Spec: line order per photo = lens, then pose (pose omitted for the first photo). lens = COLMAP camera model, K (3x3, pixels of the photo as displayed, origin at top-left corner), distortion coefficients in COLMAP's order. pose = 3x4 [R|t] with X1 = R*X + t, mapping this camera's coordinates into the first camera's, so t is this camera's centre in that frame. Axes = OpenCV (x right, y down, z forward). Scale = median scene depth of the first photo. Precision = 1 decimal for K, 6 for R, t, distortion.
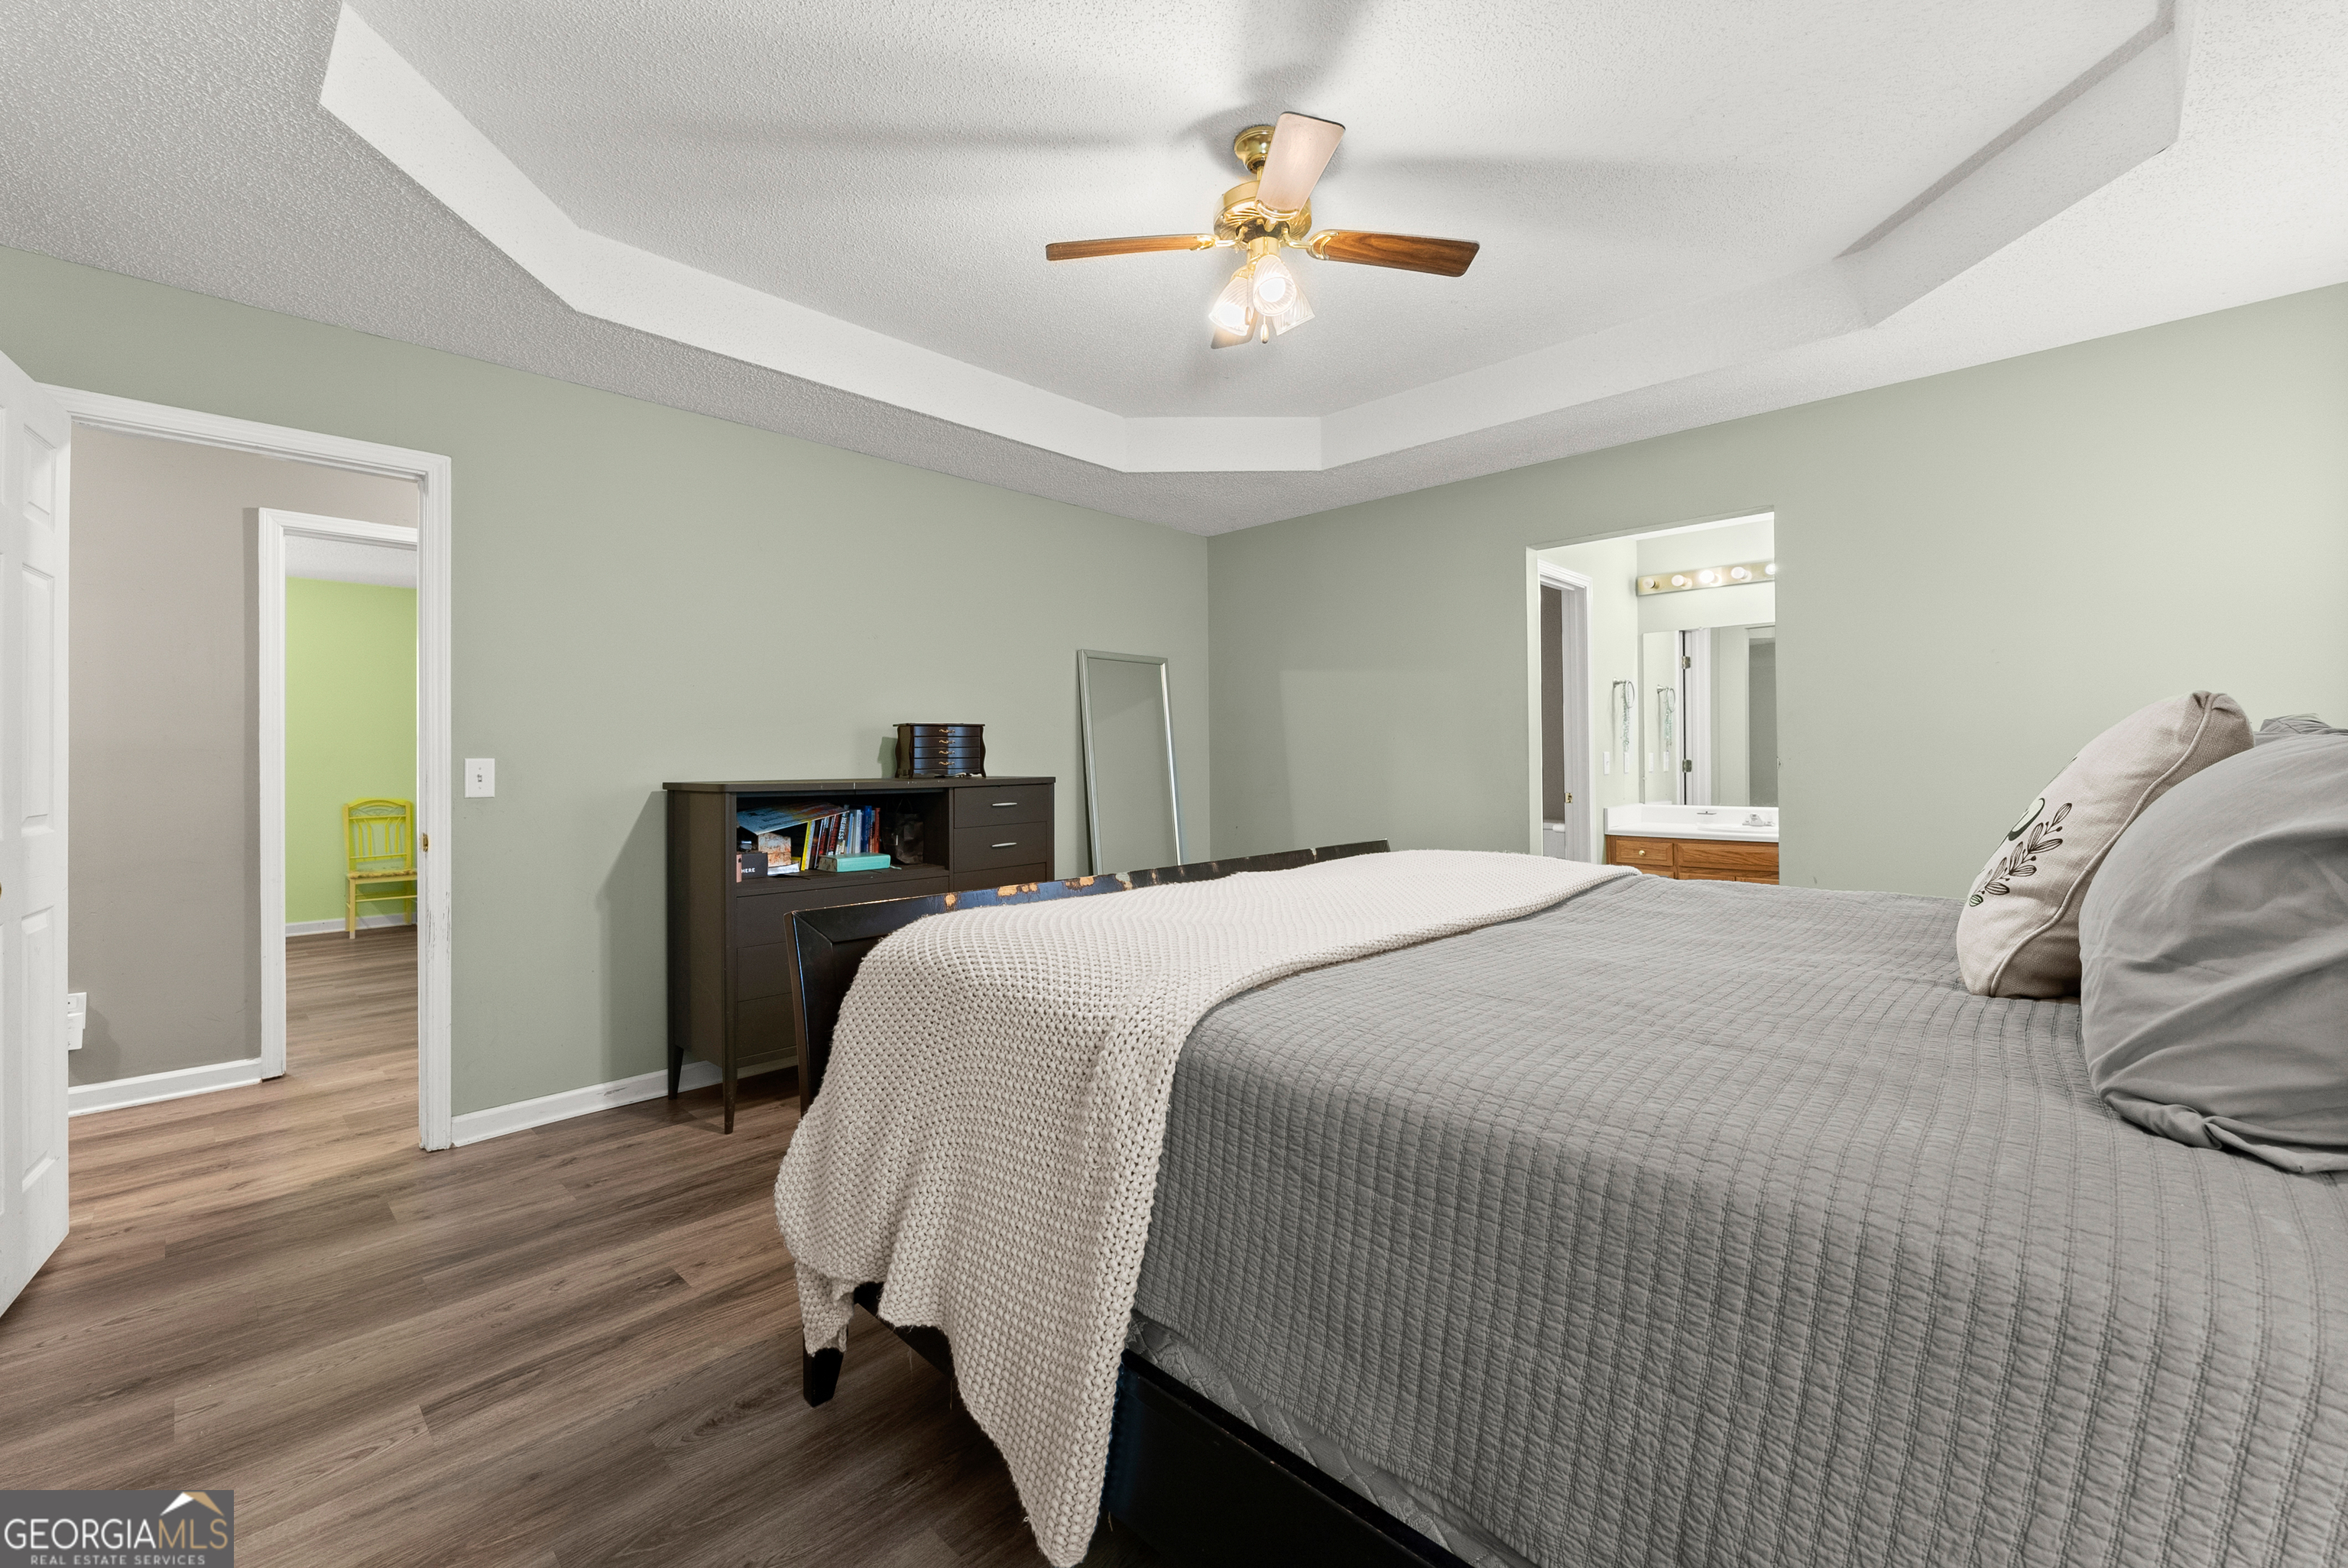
lens RADIAL K [[952.4, 0, 1186.8], [0, 952.4, 775.1], [0, 0, 1]] dist [0.000566, 0.000185]
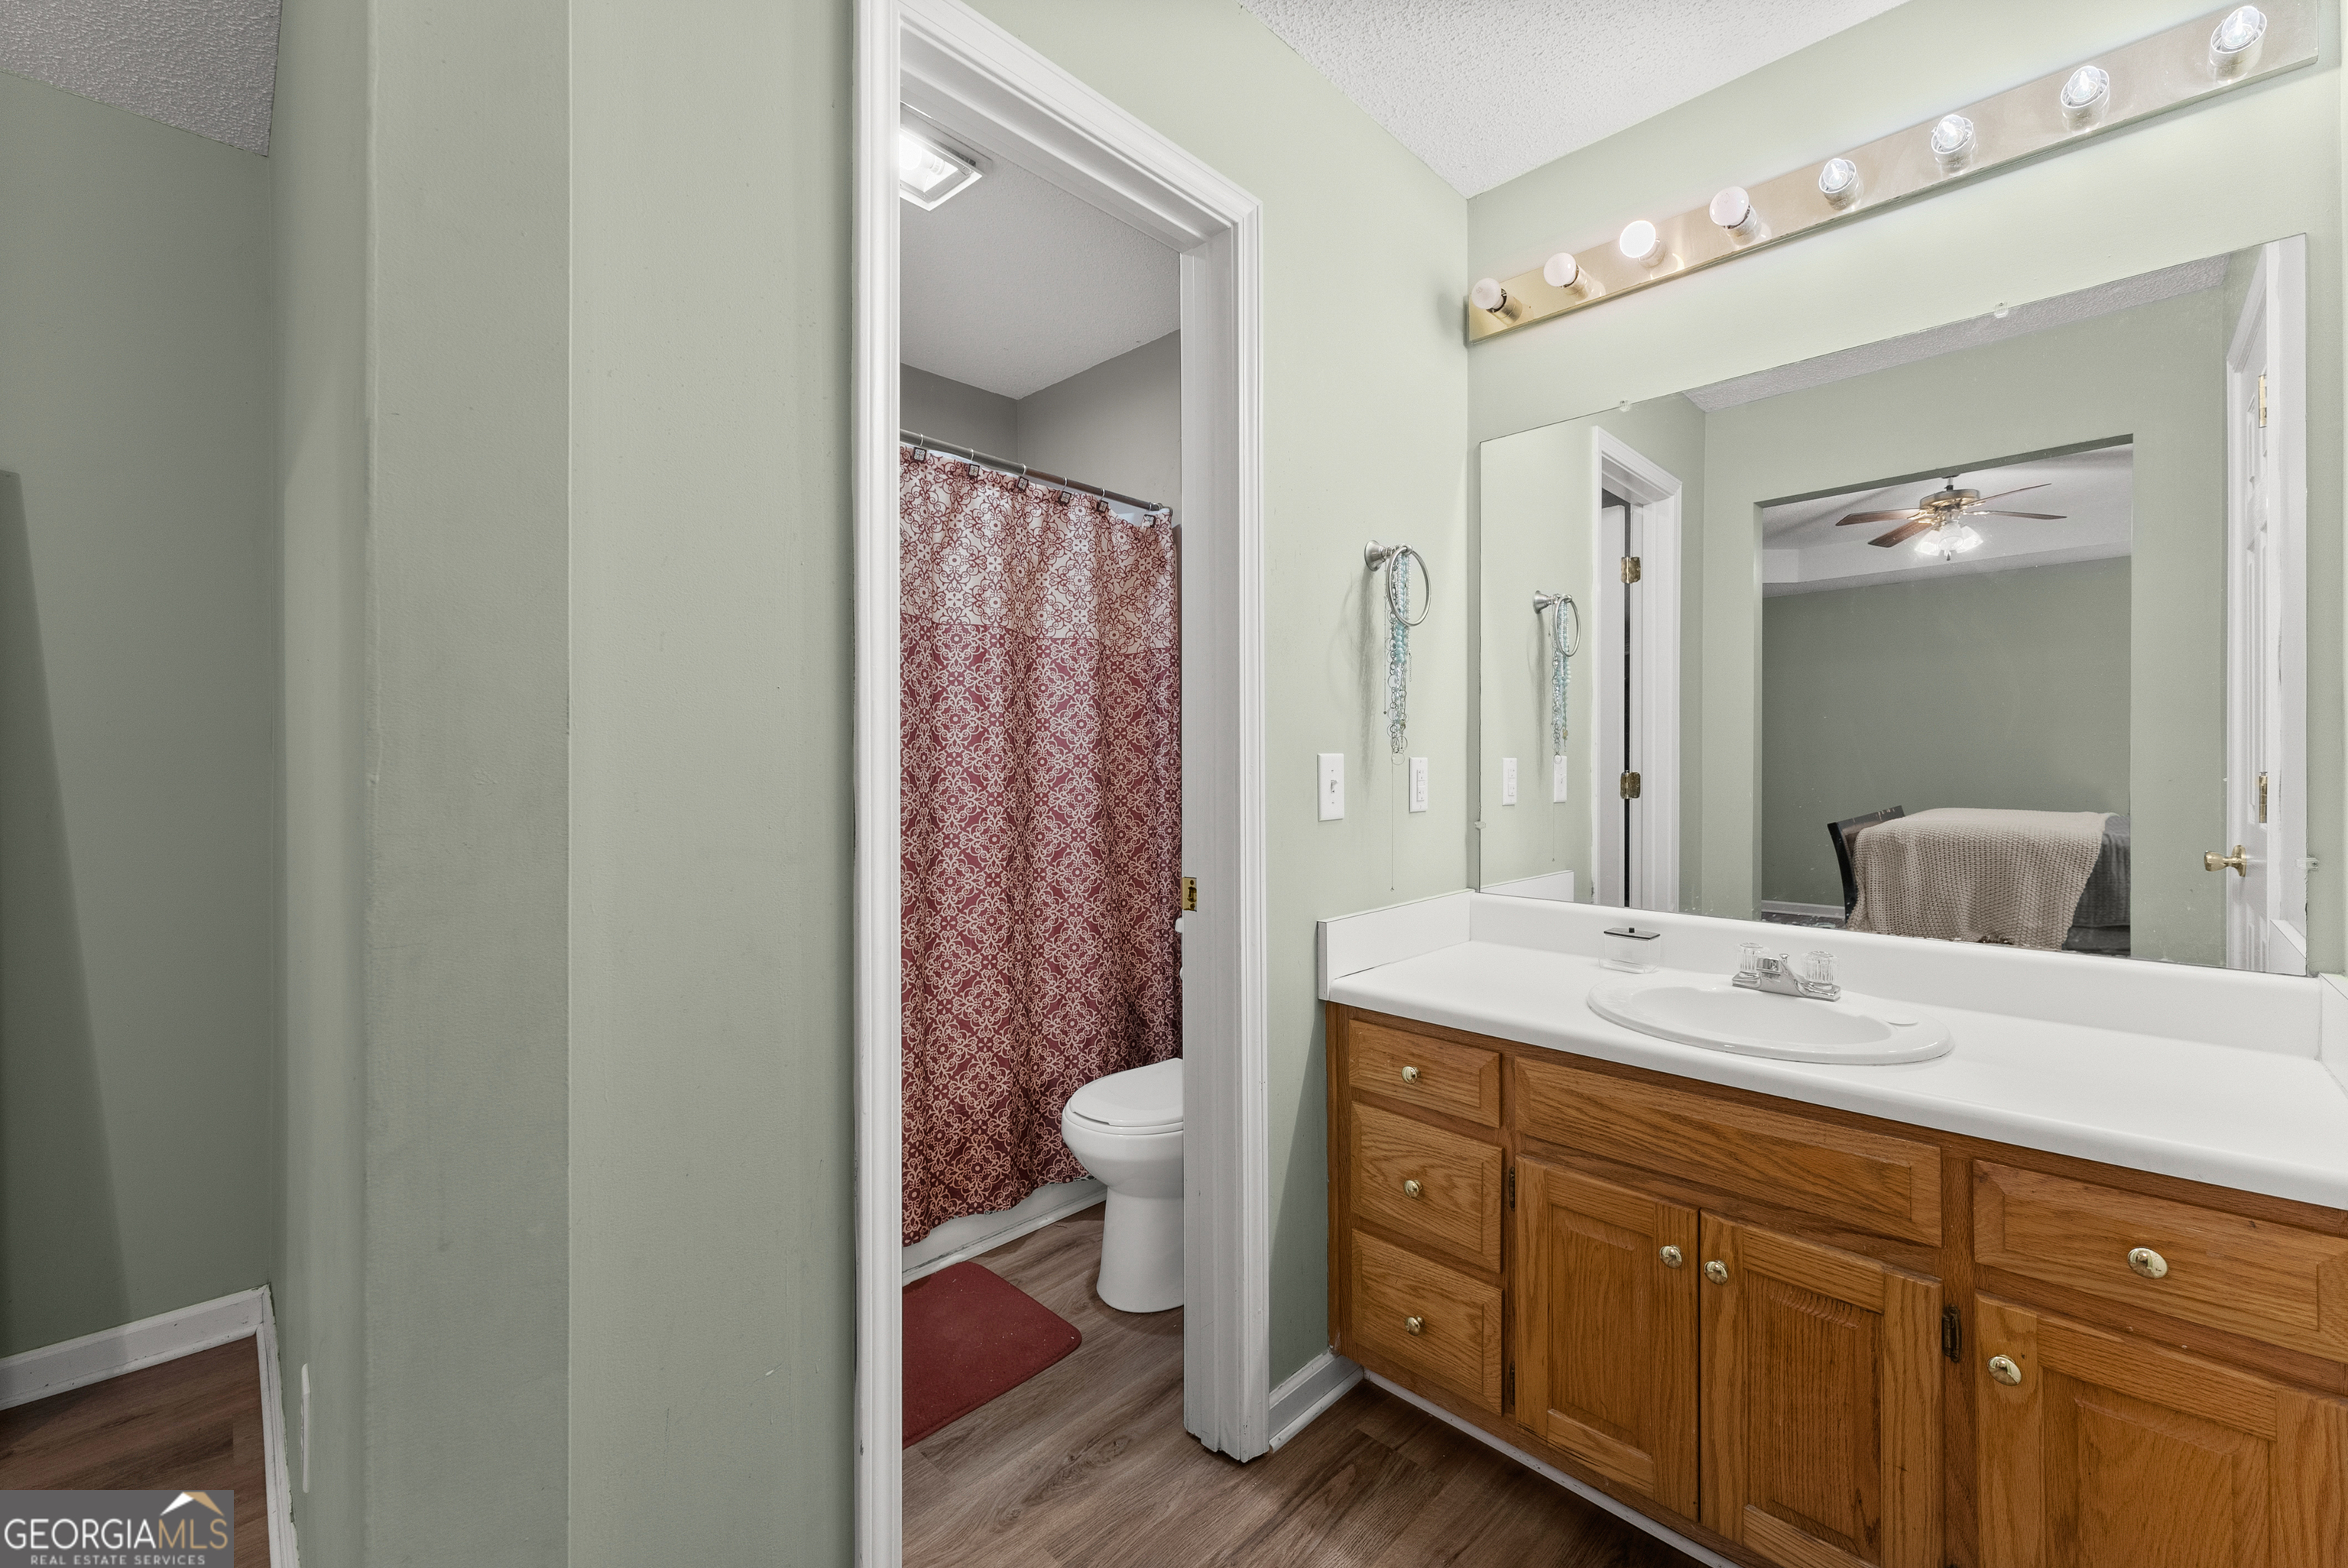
lens RADIAL K [[952.4, 0, 1160.4], [0, 952.4, 774.8], [0, 0, 1]] dist [0.000566, 0.000185]
pose [[0.999274, 0.007437, -0.037362, 0.379386], [-0.007388, 0.999972, 0.001437, -0.017220], [0.037372, -0.001160, 0.999301, 0.634850]]
